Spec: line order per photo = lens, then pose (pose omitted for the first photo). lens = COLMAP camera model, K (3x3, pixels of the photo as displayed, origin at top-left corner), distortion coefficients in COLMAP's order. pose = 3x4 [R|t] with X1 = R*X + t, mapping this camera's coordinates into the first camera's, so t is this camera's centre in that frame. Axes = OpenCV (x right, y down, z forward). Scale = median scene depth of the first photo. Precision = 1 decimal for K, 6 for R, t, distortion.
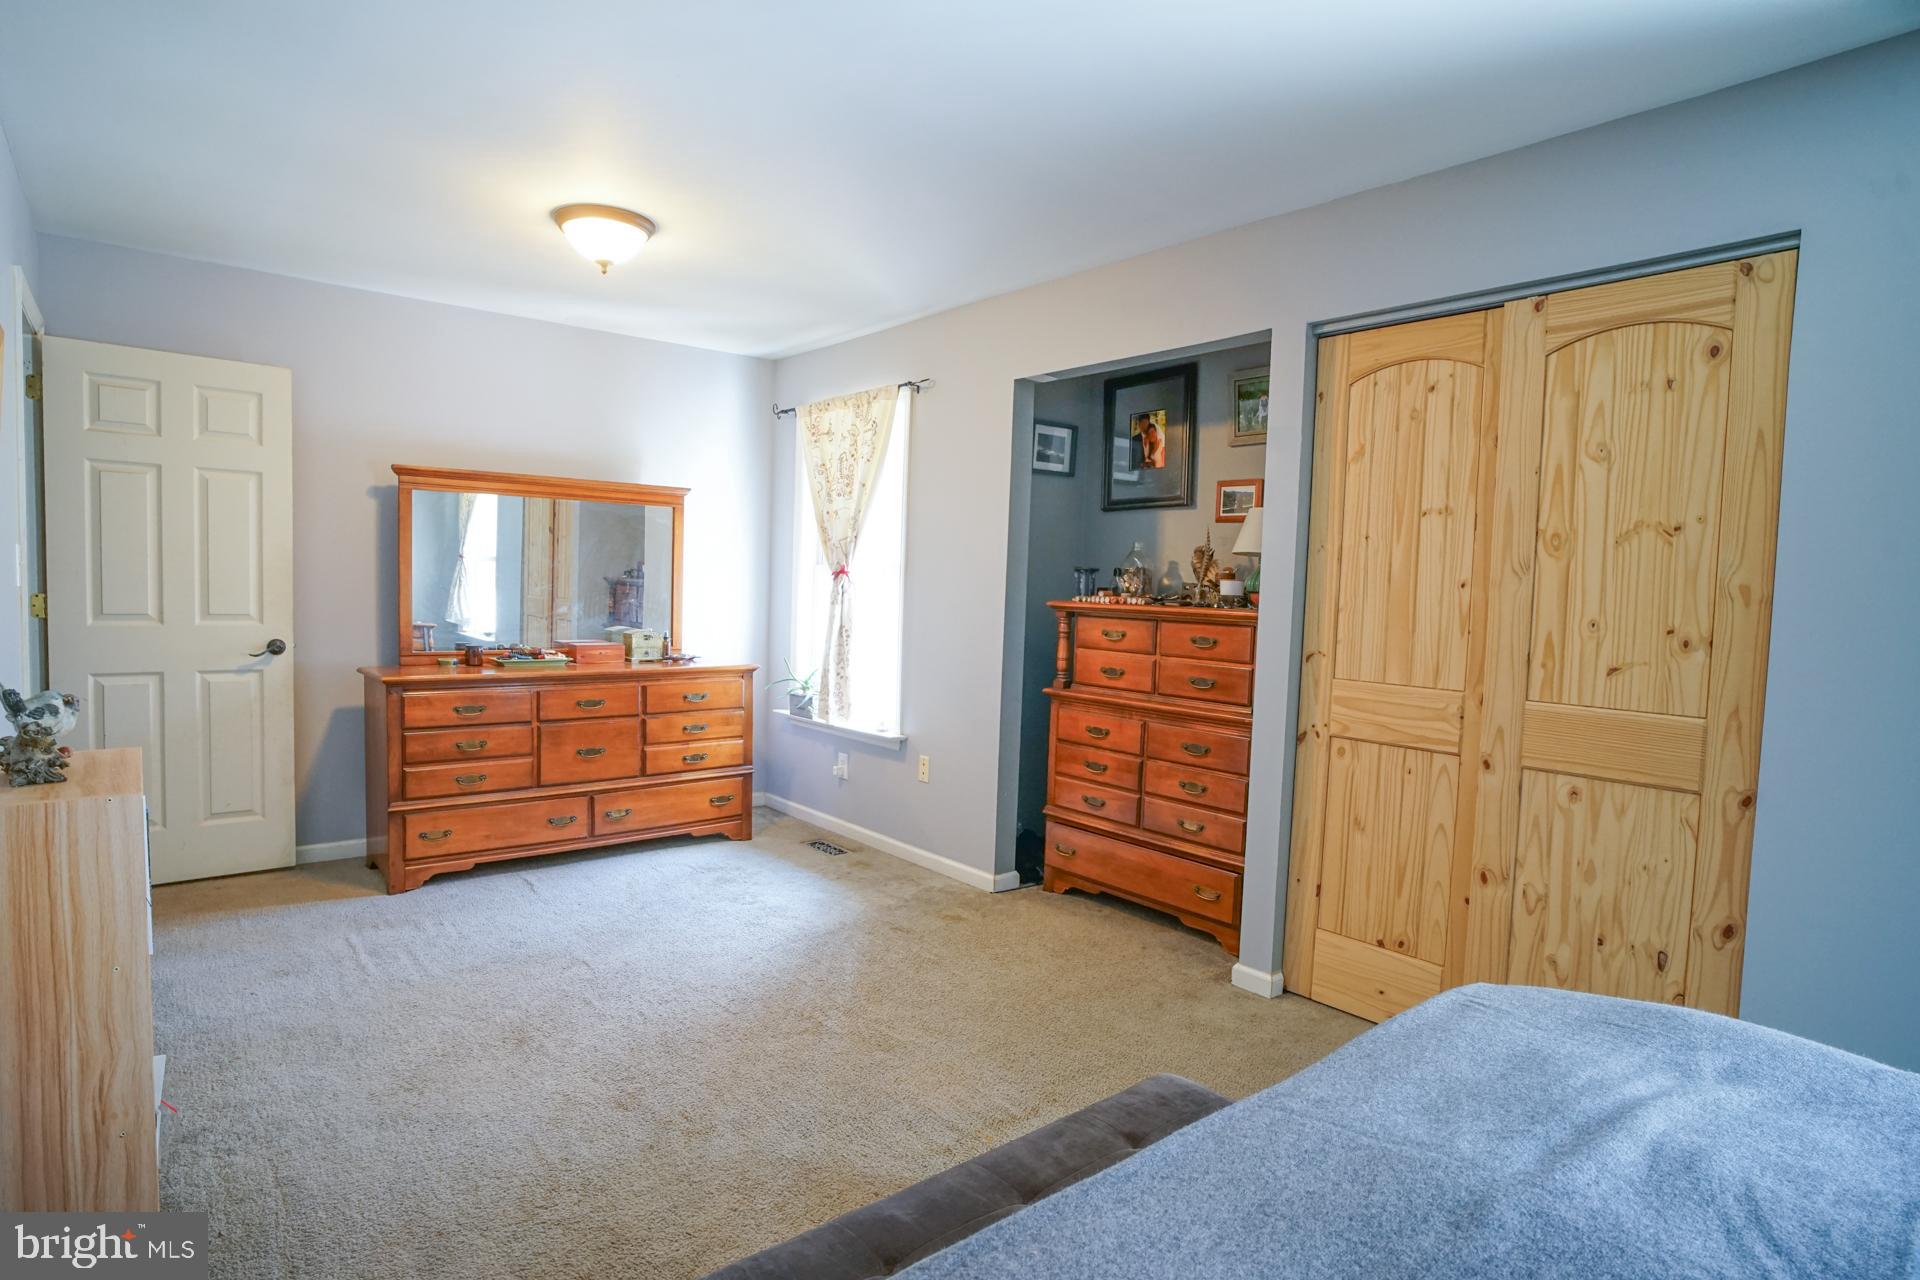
lens RADIAL K [[994.4, 0, 955.7], [0, 994.4, 642.3], [0, 0, 1]] dist [-0.062921, 0.031670]
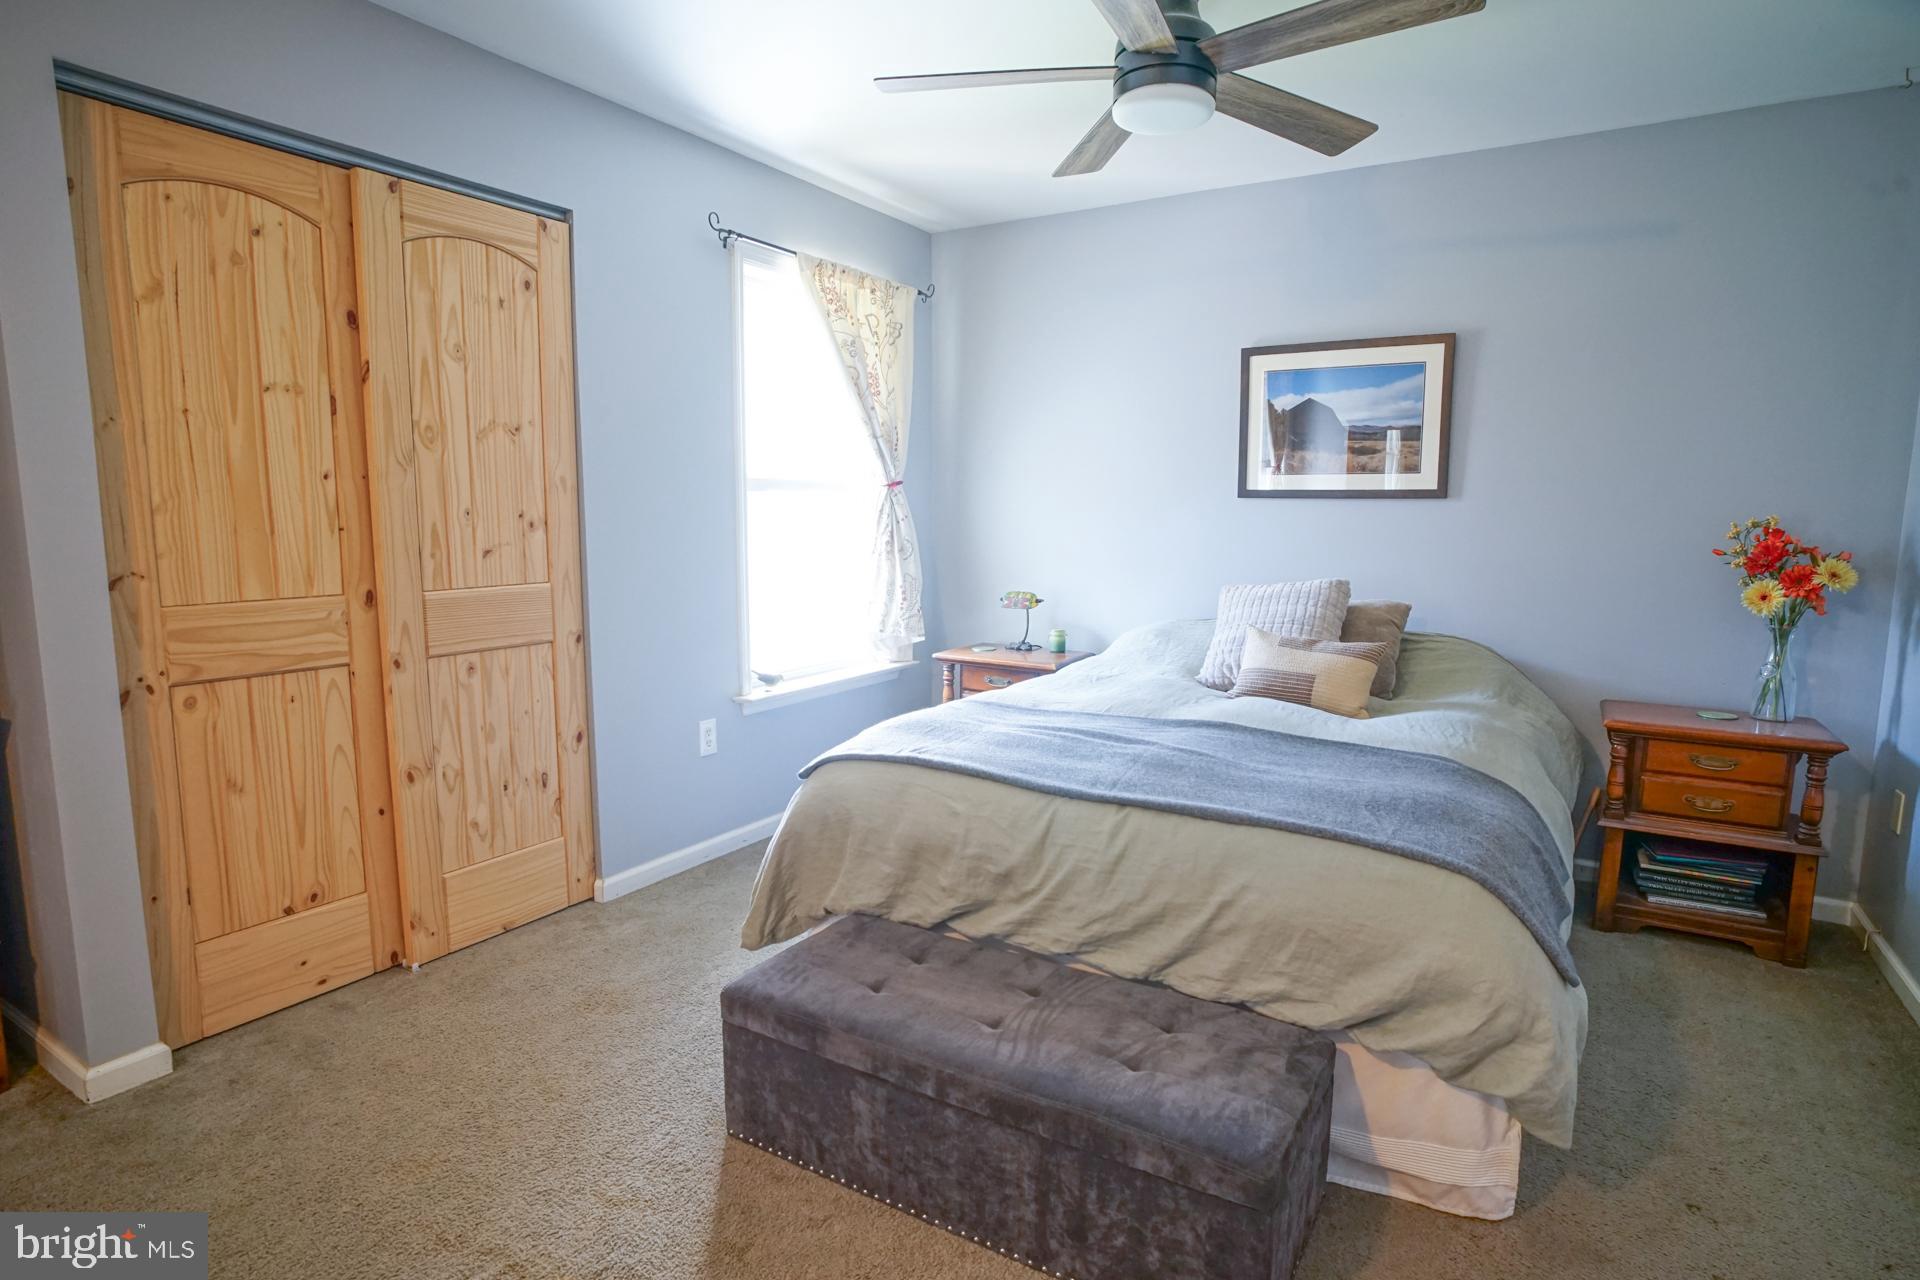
lens RADIAL K [[994.4, 0, 955.7], [0, 994.4, 642.3], [0, 0, 1]] dist [-0.062921, 0.031670]
pose [[-0.305978, -0.162827, 0.938011, -0.548654], [0.038192, 0.982373, 0.182986, -0.053760], [-0.951272, 0.091814, -0.294366, 0.782739]]
